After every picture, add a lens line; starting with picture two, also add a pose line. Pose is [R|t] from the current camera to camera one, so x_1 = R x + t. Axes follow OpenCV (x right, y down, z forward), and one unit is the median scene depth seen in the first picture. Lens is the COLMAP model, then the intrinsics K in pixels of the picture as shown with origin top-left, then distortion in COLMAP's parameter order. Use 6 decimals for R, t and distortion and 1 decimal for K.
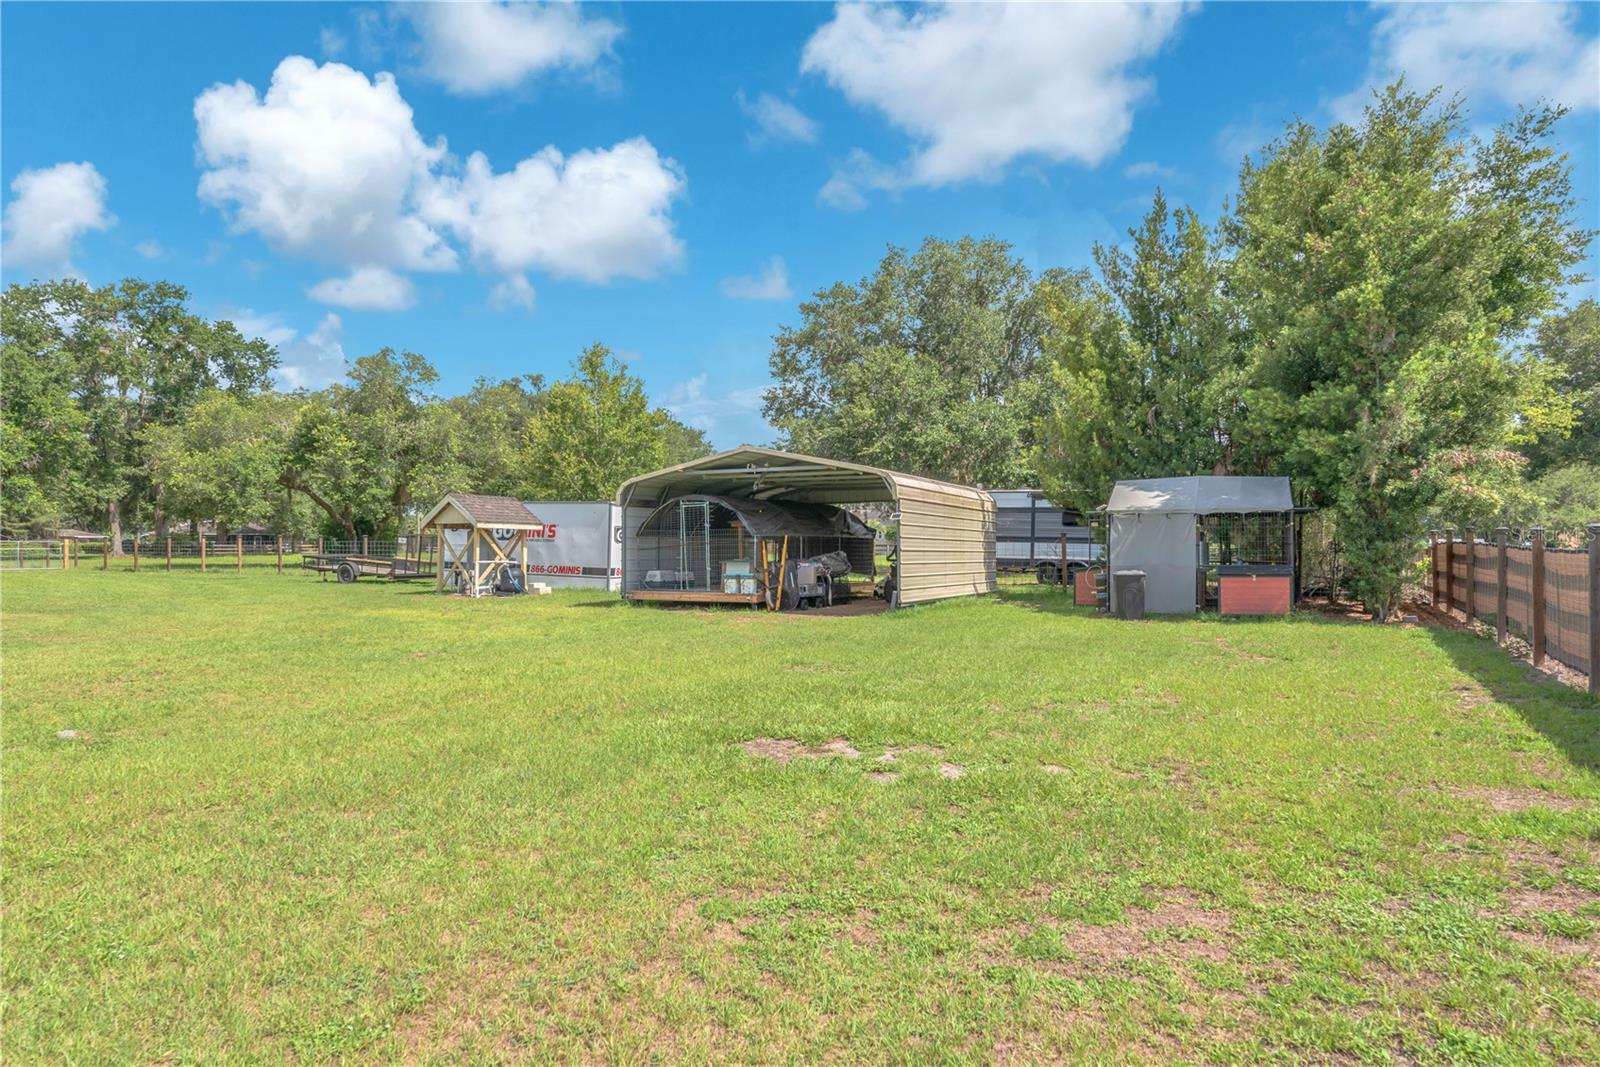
lens RADIAL K [[970.1, 0, 800.0], [0, 970.1, 533.5], [0, 0, 1]] dist [0.001420, -0.057892]
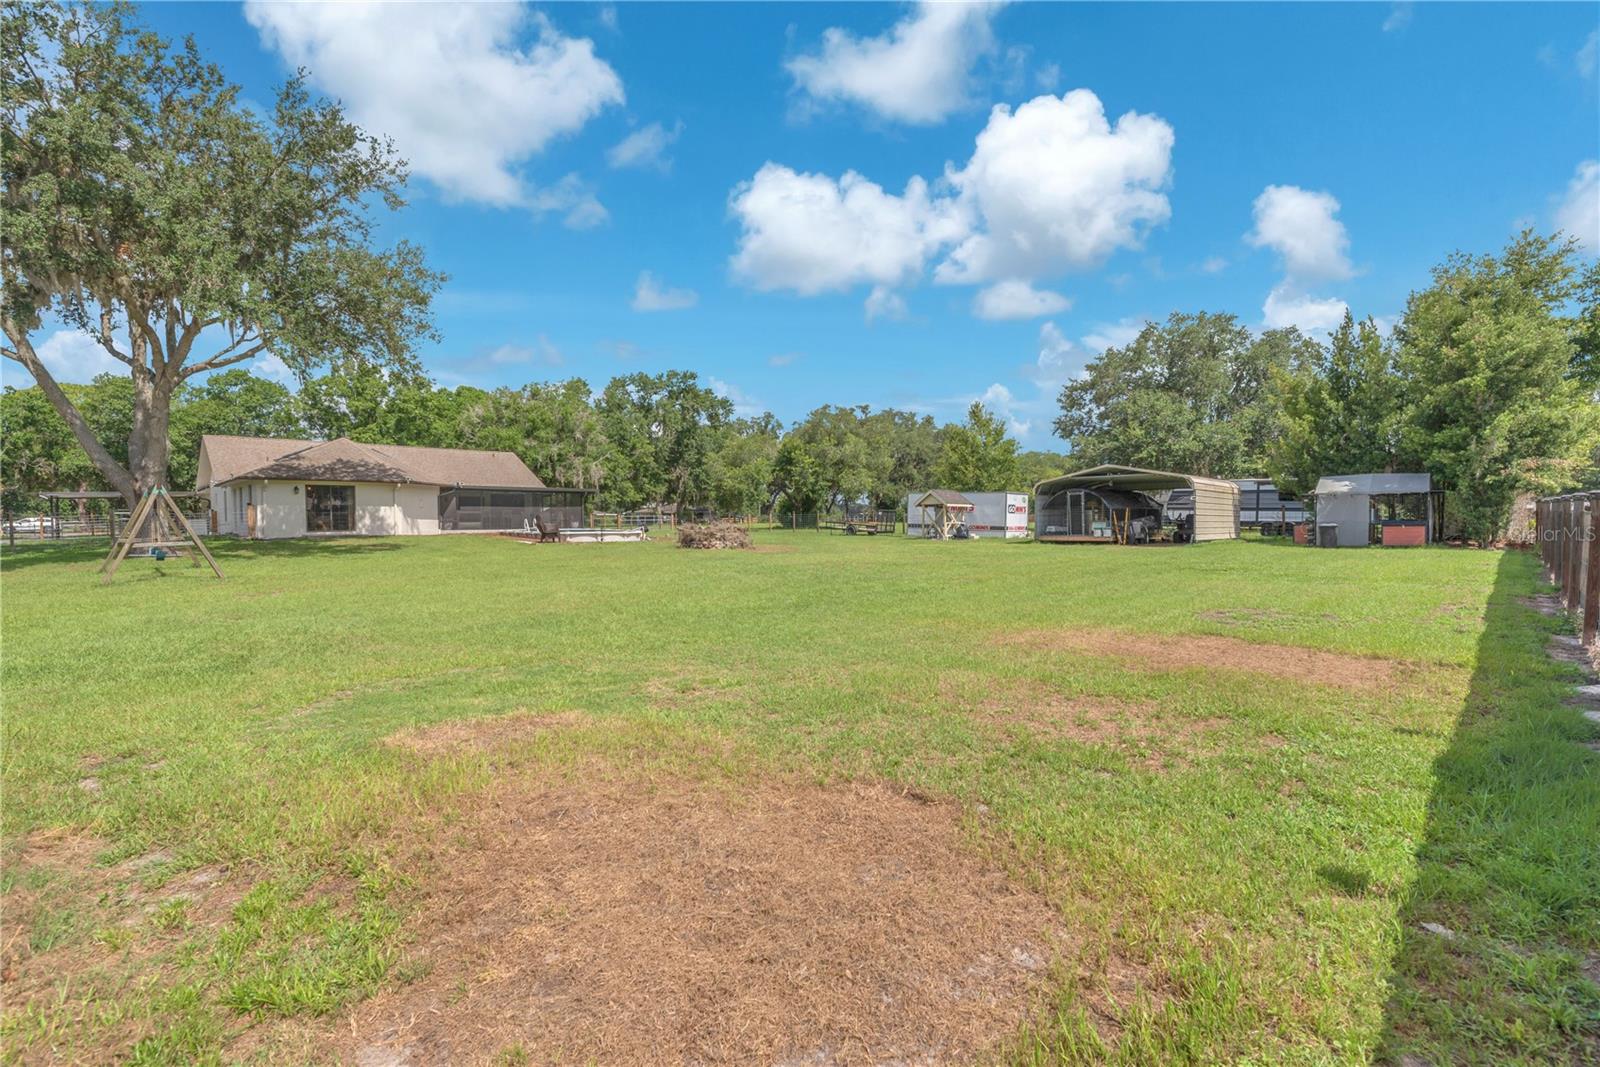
lens RADIAL K [[702.3, 0, 800.0], [0, 702.3, 533.5], [0, 0, 1]] dist [0.000221, 0.000621]
pose [[0.951454, -0.000196, -0.307790, -0.202228], [0.010631, 0.999424, 0.032228, 0.000675], [0.307606, -0.033936, 0.950908, -0.575425]]
